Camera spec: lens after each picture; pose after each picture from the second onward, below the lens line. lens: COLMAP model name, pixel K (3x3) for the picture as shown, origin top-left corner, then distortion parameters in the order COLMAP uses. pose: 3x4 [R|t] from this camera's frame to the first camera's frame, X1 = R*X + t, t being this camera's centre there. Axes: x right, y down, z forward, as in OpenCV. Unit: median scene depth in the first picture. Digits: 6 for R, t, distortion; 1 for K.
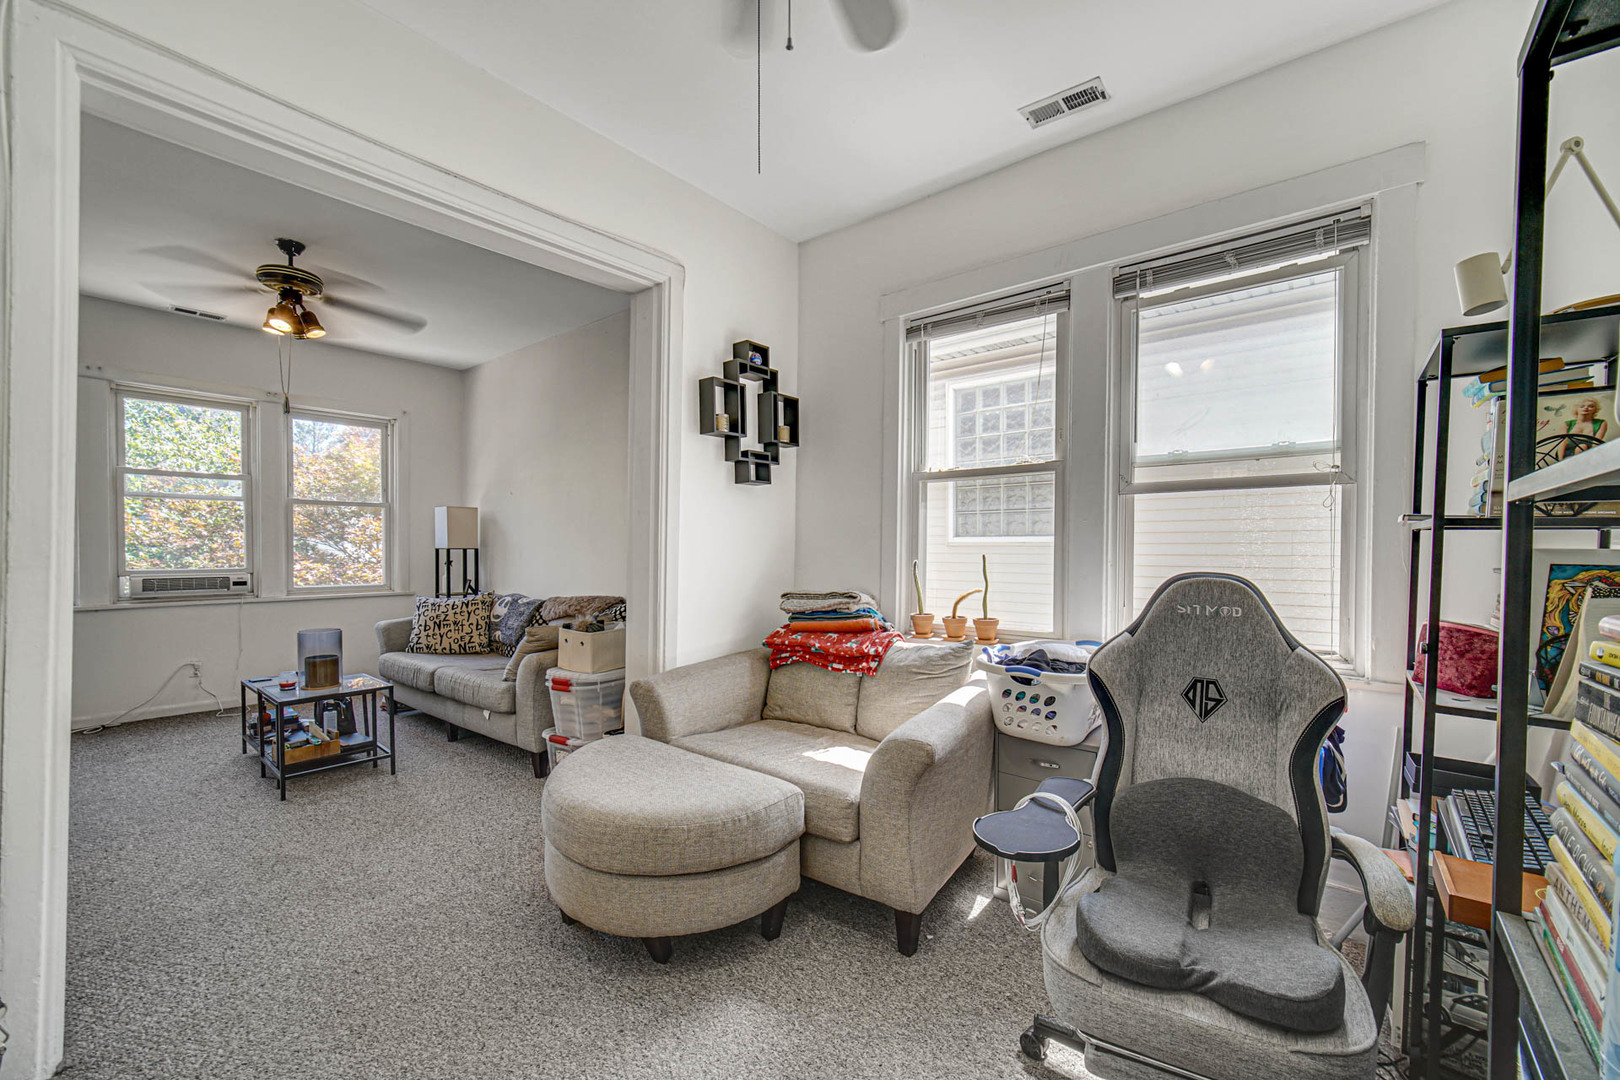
lens RADIAL K [[660.7, 0, 814.2], [0, 660.7, 564.1], [0, 0, 1]] dist [-0.000788, -0.000660]
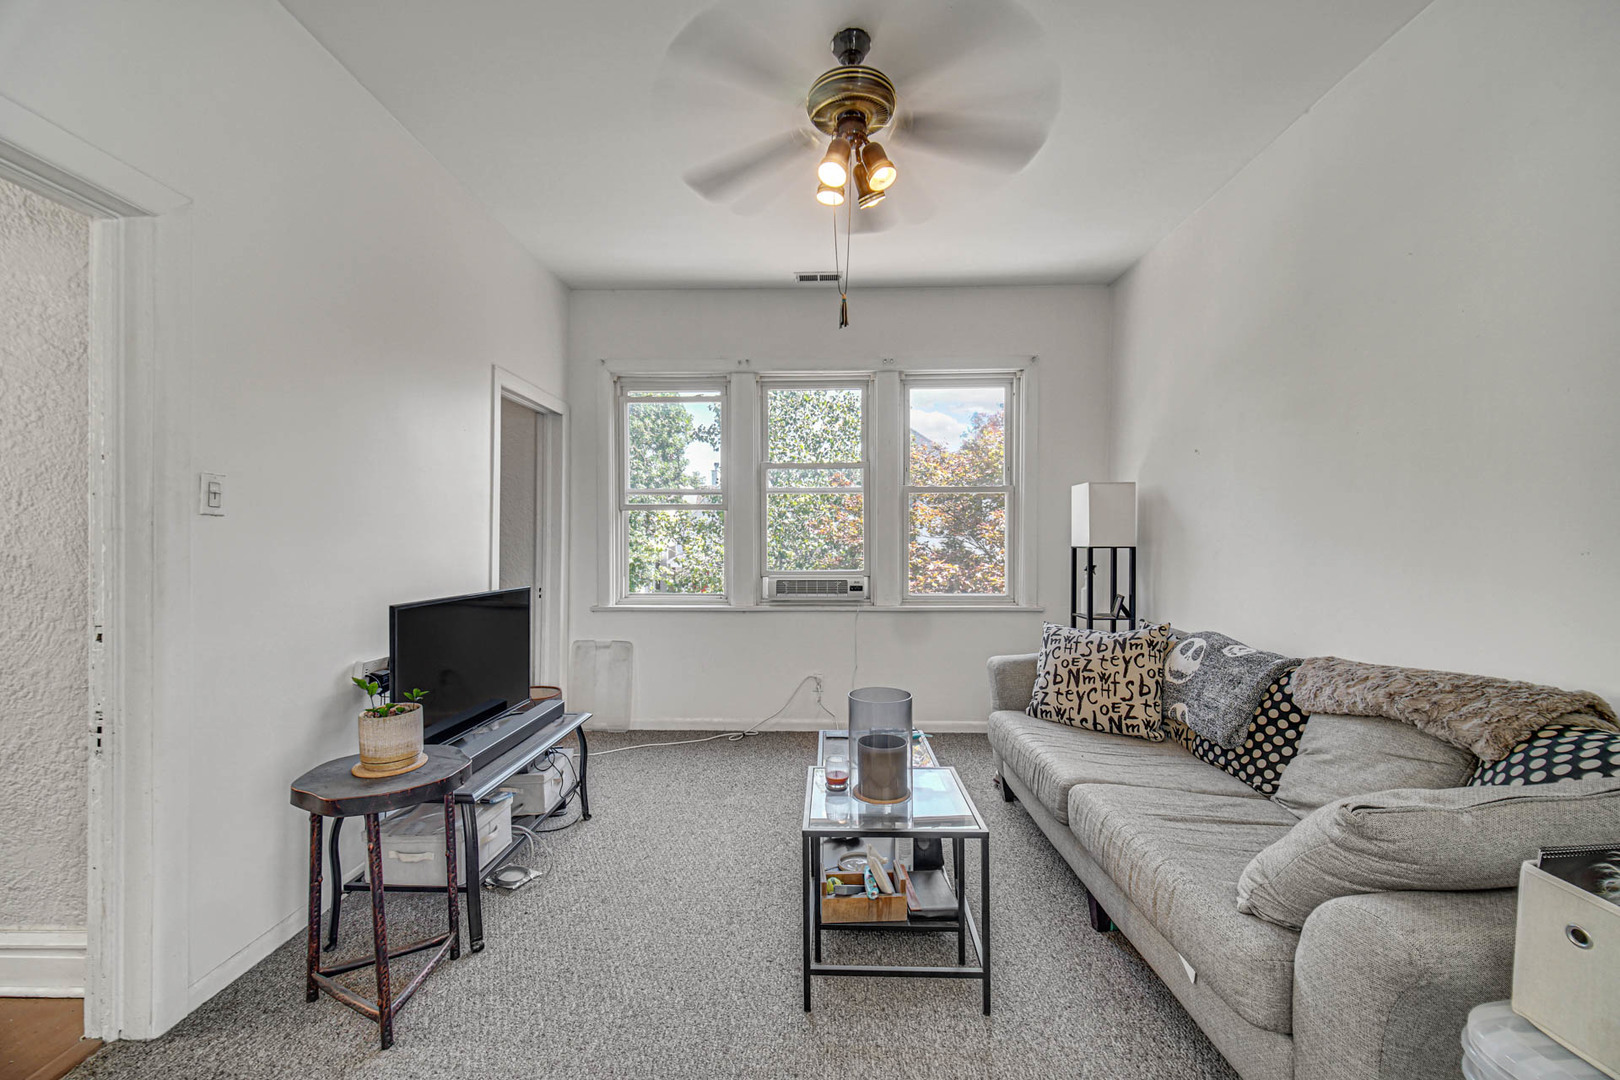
lens RADIAL K [[660.7, 0, 806.9], [0, 660.7, 544.1], [0, 0, 1]] dist [-0.000788, -0.000660]
pose [[0.620315, -0.003403, -0.784345, -0.247922], [-0.016964, 0.999698, -0.017753, -0.011741], [0.784169, 0.024318, 0.620071, 0.431504]]
